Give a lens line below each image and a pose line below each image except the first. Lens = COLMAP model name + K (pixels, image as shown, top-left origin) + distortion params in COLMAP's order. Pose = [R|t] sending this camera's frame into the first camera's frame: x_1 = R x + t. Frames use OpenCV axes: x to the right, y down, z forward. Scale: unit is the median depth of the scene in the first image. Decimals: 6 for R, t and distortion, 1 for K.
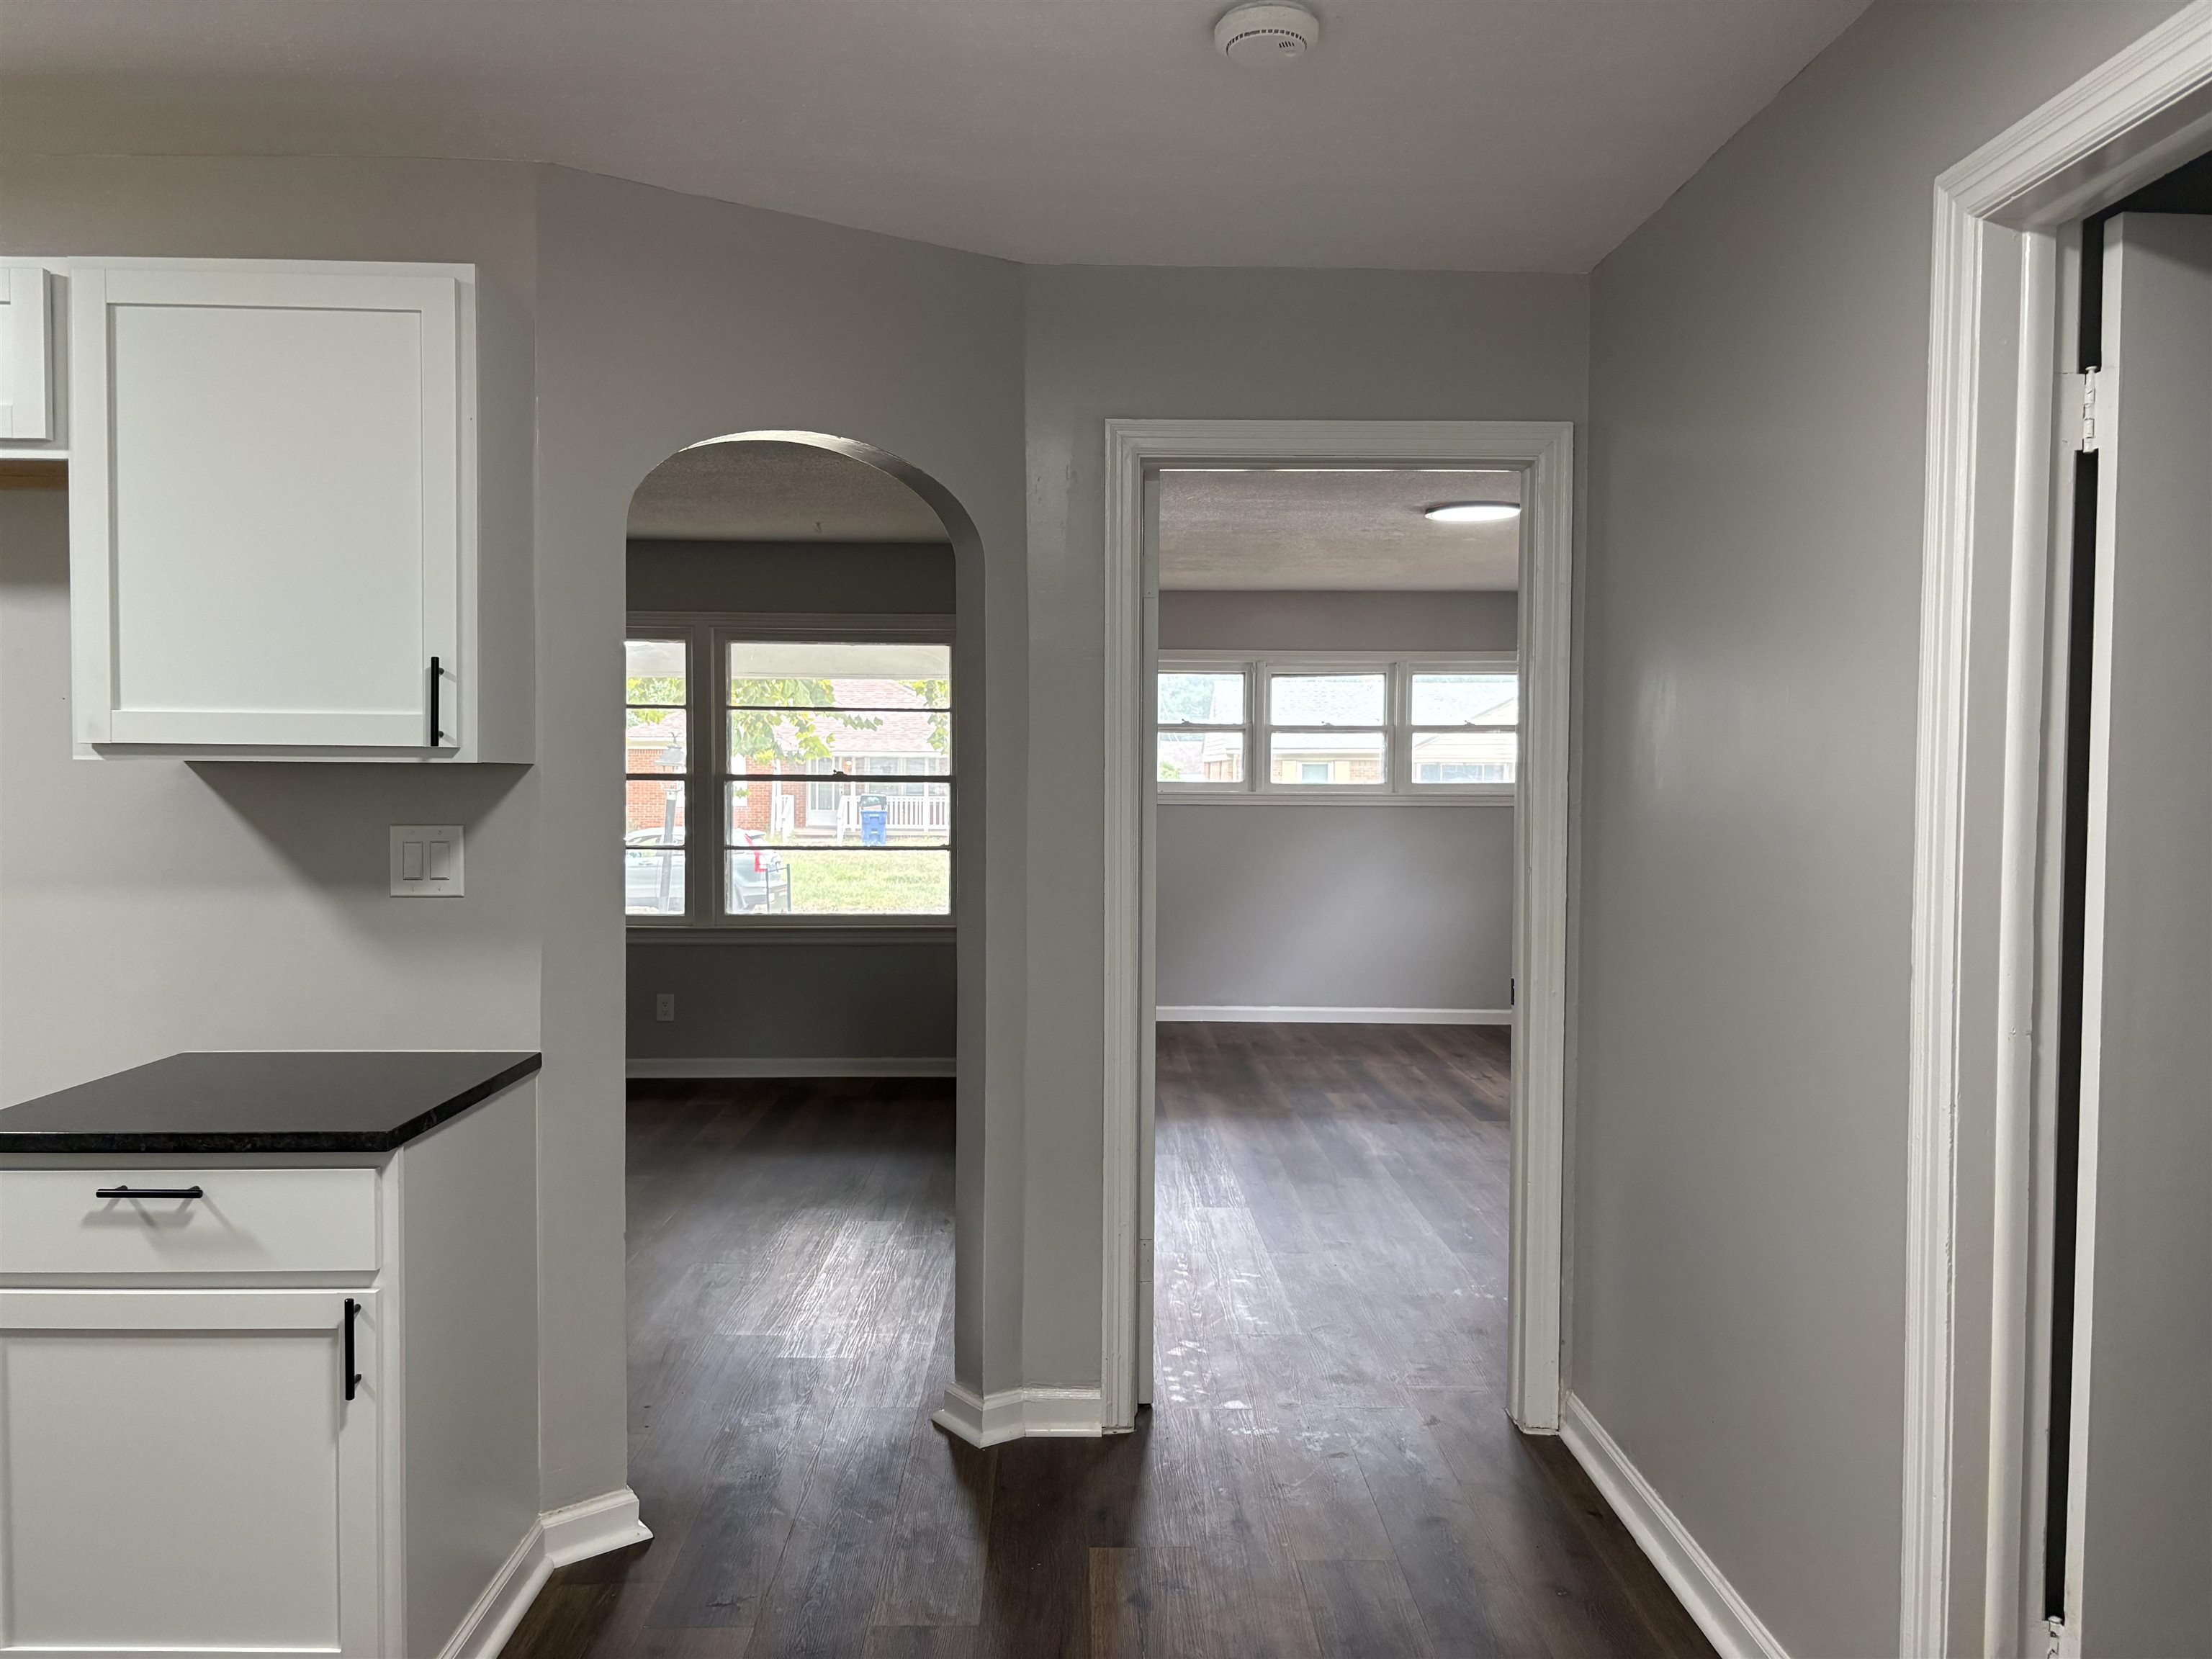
lens RADIAL K [[1693.0, 0, 1035.8], [0, 1693.0, 824.9], [0, 0, 1]] dist [0.045160, -0.004969]
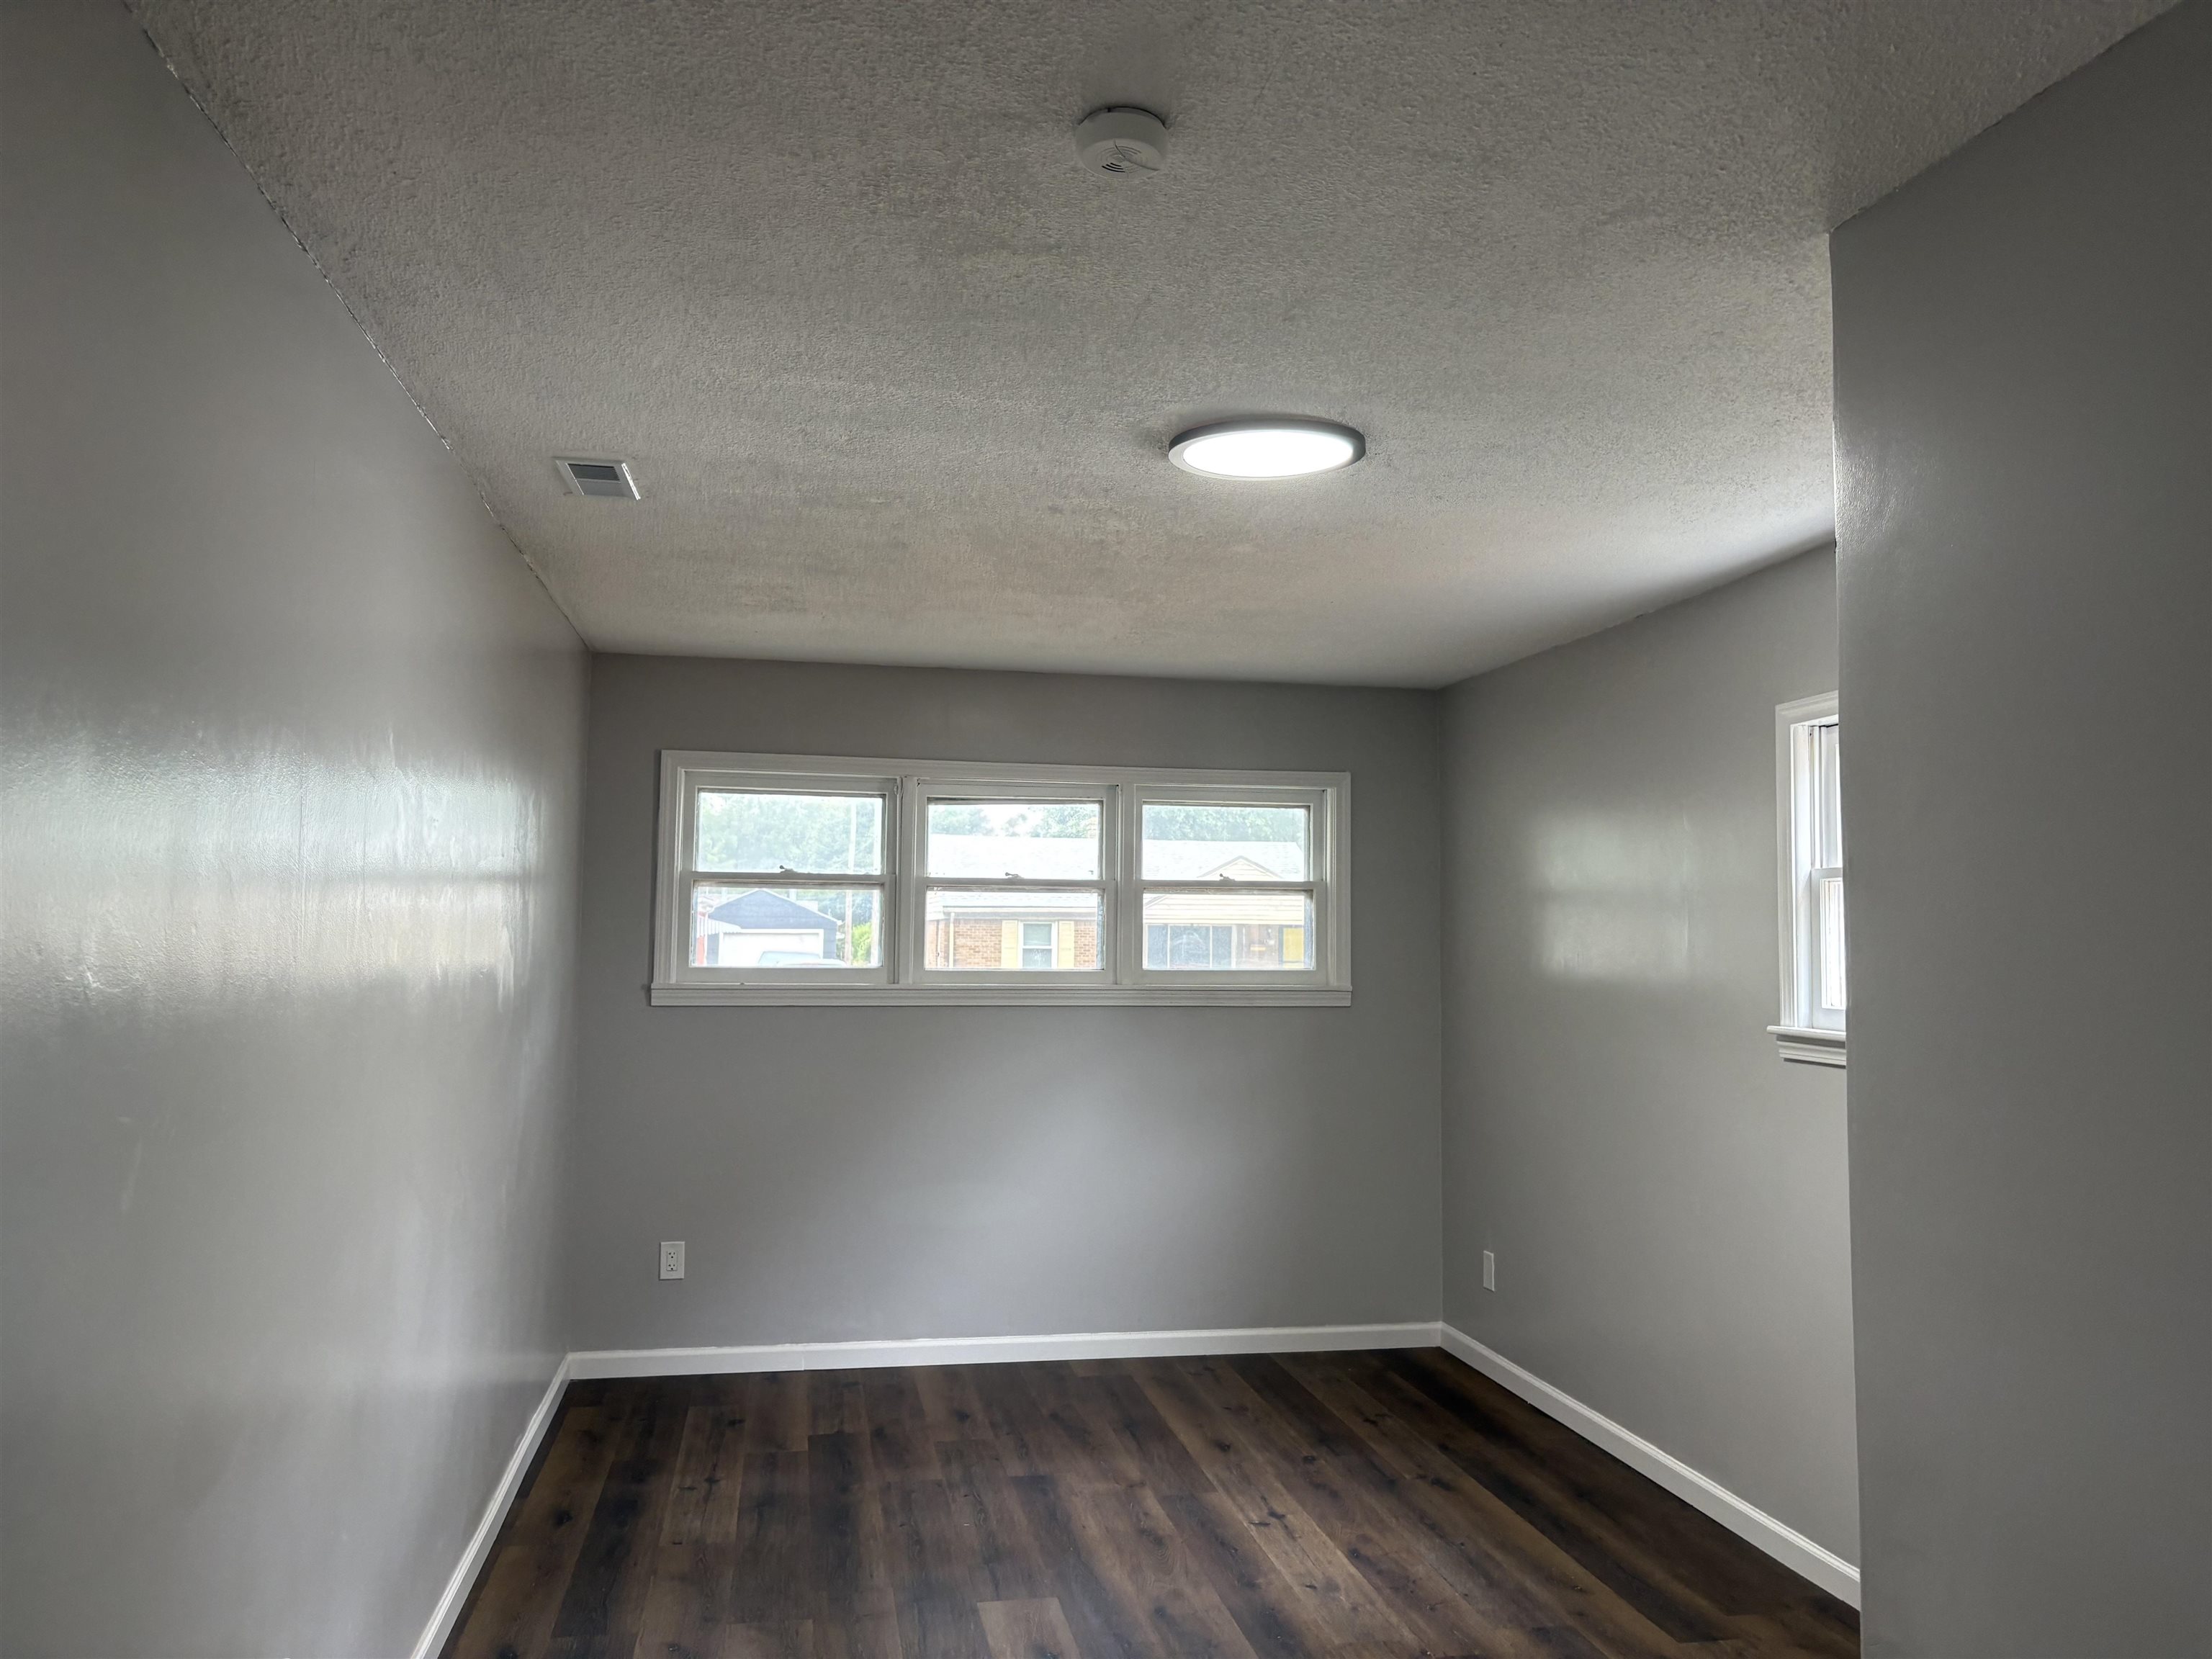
lens RADIAL K [[1694.9, 0, 1106.0], [0, 1694.9, 829.5], [0, 0, 1]] dist [0.010811, 0.007050]
pose [[0.980303, 0.015740, 0.196871, 0.082659], [0.001939, 0.996004, -0.089289, -0.020797], [-0.197489, 0.087912, 0.976355, 0.378543]]
